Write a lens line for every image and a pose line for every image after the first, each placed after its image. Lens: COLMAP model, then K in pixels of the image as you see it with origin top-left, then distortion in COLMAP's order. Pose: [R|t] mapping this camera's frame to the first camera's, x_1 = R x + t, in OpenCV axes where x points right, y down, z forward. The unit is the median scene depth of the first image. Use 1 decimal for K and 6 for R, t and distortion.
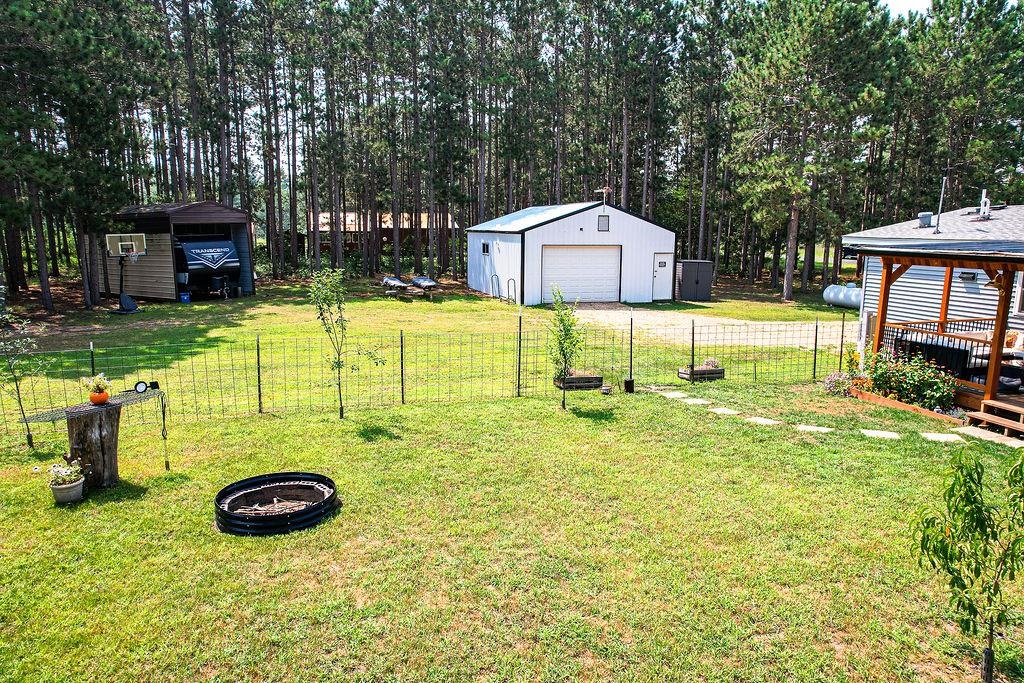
lens RADIAL K [[653.5, 0, 515.7], [0, 653.5, 344.9], [0, 0, 1]] dist [-0.076533, 0.065585]
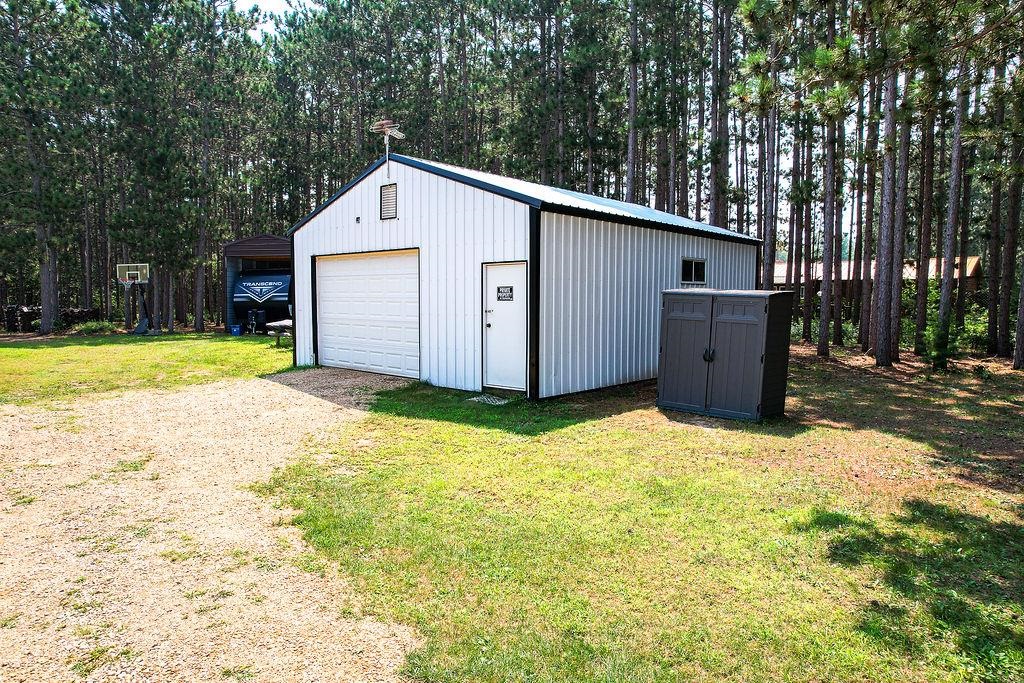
lens RADIAL K [[653.5, 0, 515.7], [0, 653.5, 344.9], [0, 0, 1]] dist [-0.076533, 0.065585]
pose [[0.503702, 0.055139, -0.862116, 0.565352], [-0.152620, 0.987943, -0.025983, -0.088932], [0.850289, 0.144663, 0.506044, 0.846998]]
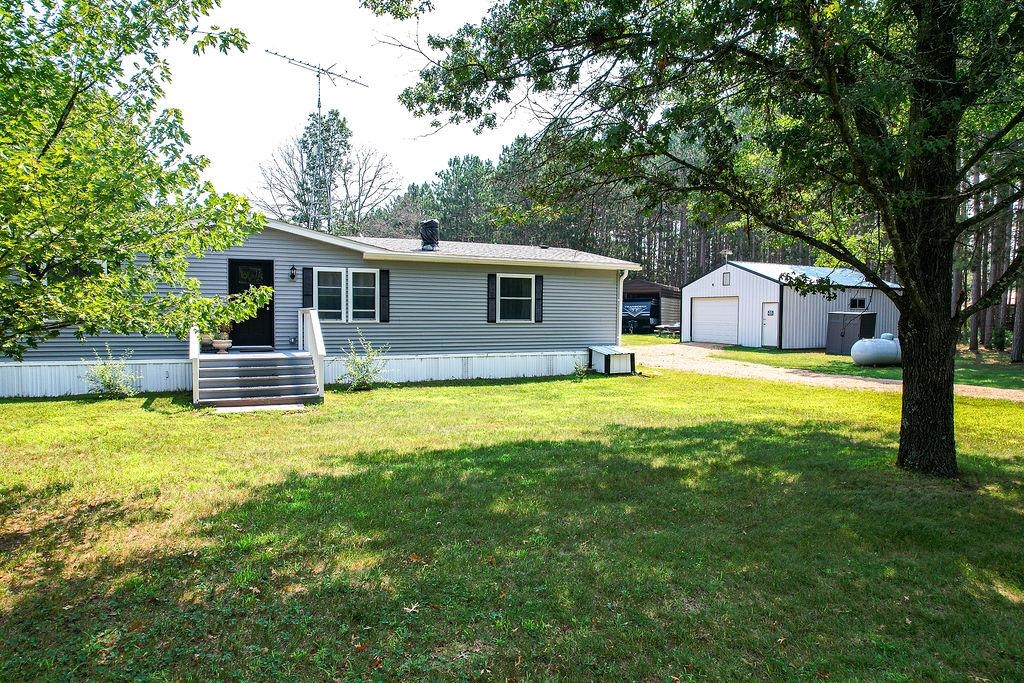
lens RADIAL K [[653.1, 0, 516.6], [0, 653.1, 341.9], [0, 0, 1]] dist [-0.045880, 0.001414]
pose [[0.114979, 0.034794, -0.992758, 1.279836], [-0.181628, 0.983276, 0.013426, -0.015658], [0.976622, 0.178769, 0.119376, 0.484466]]
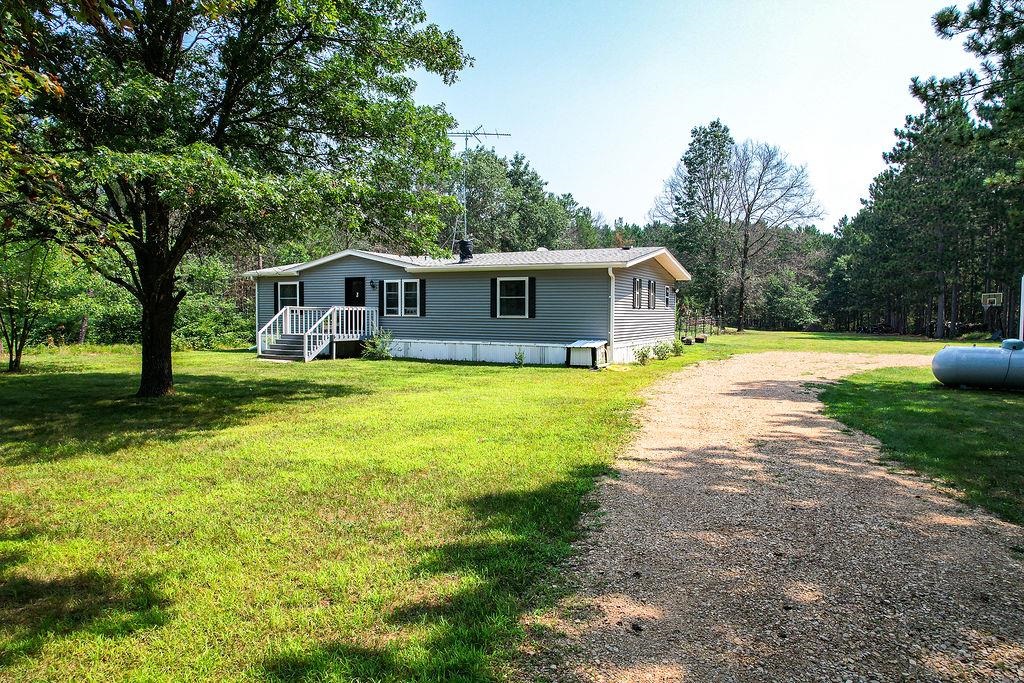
lens RADIAL K [[653.5, 0, 515.7], [0, 653.5, 344.9], [0, 0, 1]] dist [-0.076533, 0.065585]
pose [[-0.720298, 0.018598, -0.693415, 1.175036], [-0.136876, 0.976175, 0.168365, -0.125702], [0.680026, 0.216185, -0.700592, 1.114642]]
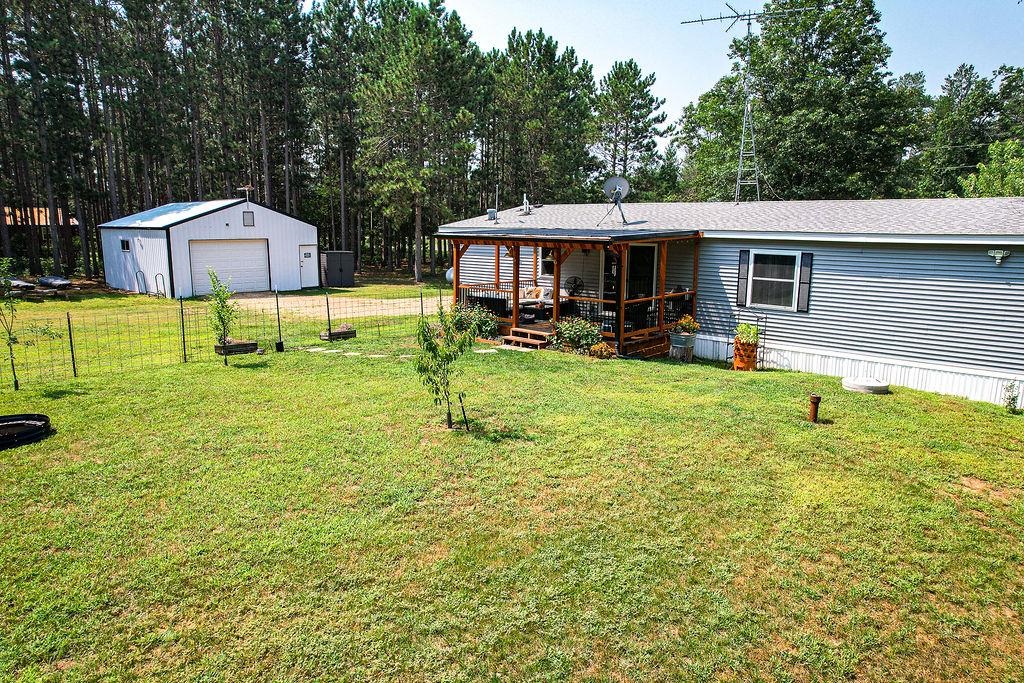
lens RADIAL K [[653.5, 0, 515.7], [0, 653.5, 344.9], [0, 0, 1]] dist [-0.076533, 0.065585]
pose [[0.870458, -0.090832, 0.483789, -0.015909], [0.087438, 0.995729, 0.029625, 0.028411], [-0.484414, 0.016514, 0.874683, -0.147196]]
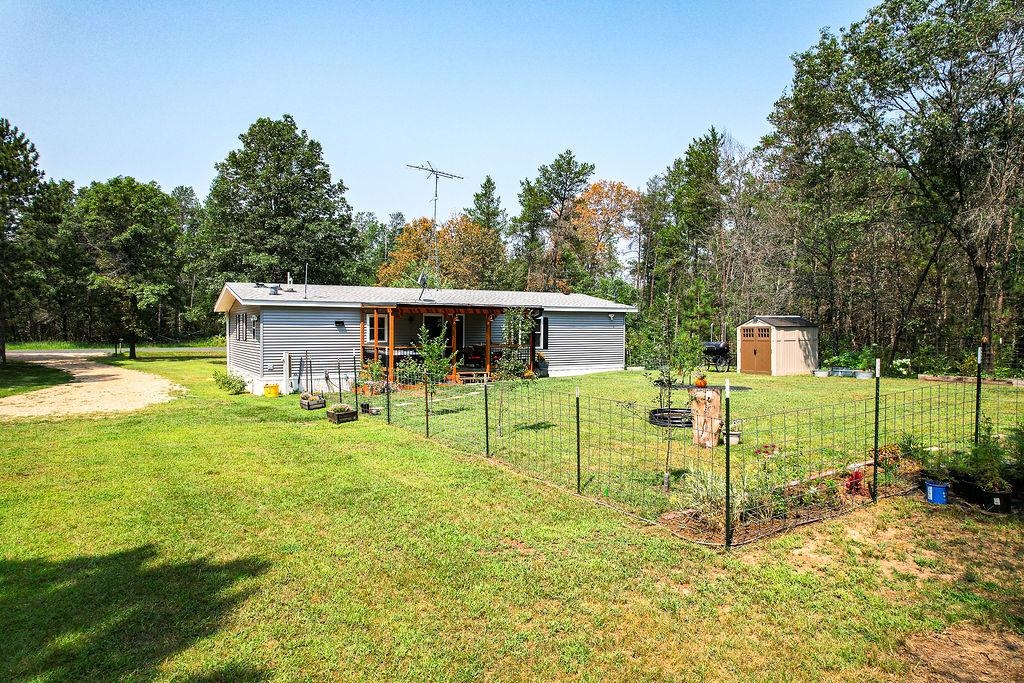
lens RADIAL K [[653.5, 0, 515.7], [0, 653.5, 344.9], [0, 0, 1]] dist [-0.076533, 0.065585]
pose [[-0.213304, -0.033296, 0.976418, -0.513419], [0.170066, 0.982896, 0.070669, -0.045172], [-0.962070, 0.181129, -0.203993, 0.439094]]
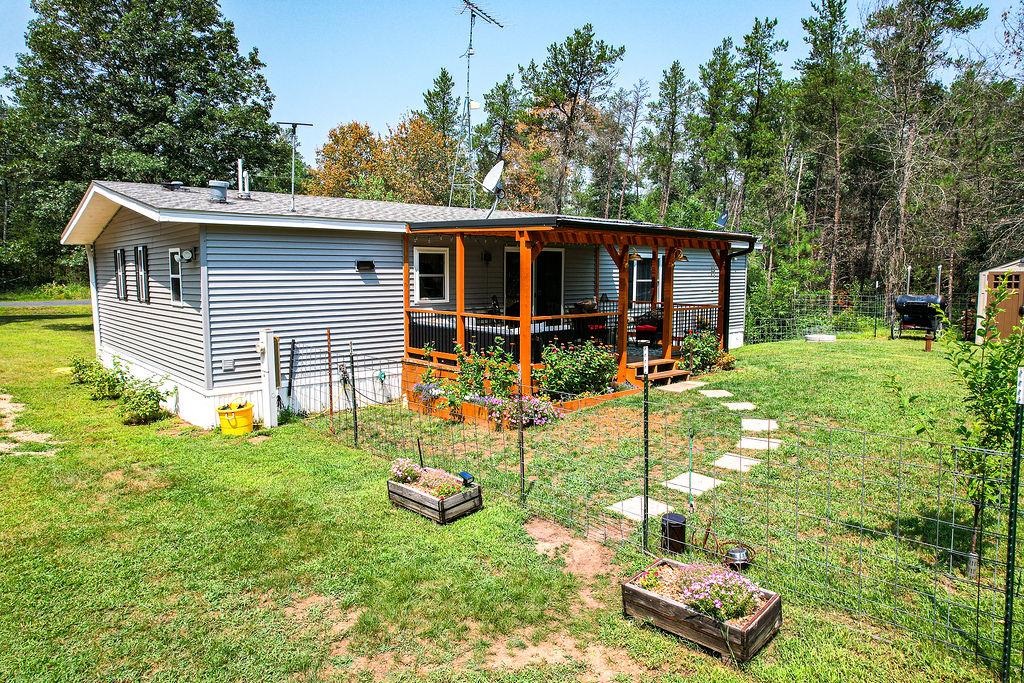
lens RADIAL K [[658.8, 0, 512.0], [0, 658.8, 341.5], [0, 0, 1]] dist [-0.070624, 0.066125]
pose [[-0.399685, -0.106428, 0.910453, -0.066369], [0.158994, 0.970133, 0.183202, -0.065836], [-0.902758, 0.217979, -0.370827, 0.558974]]
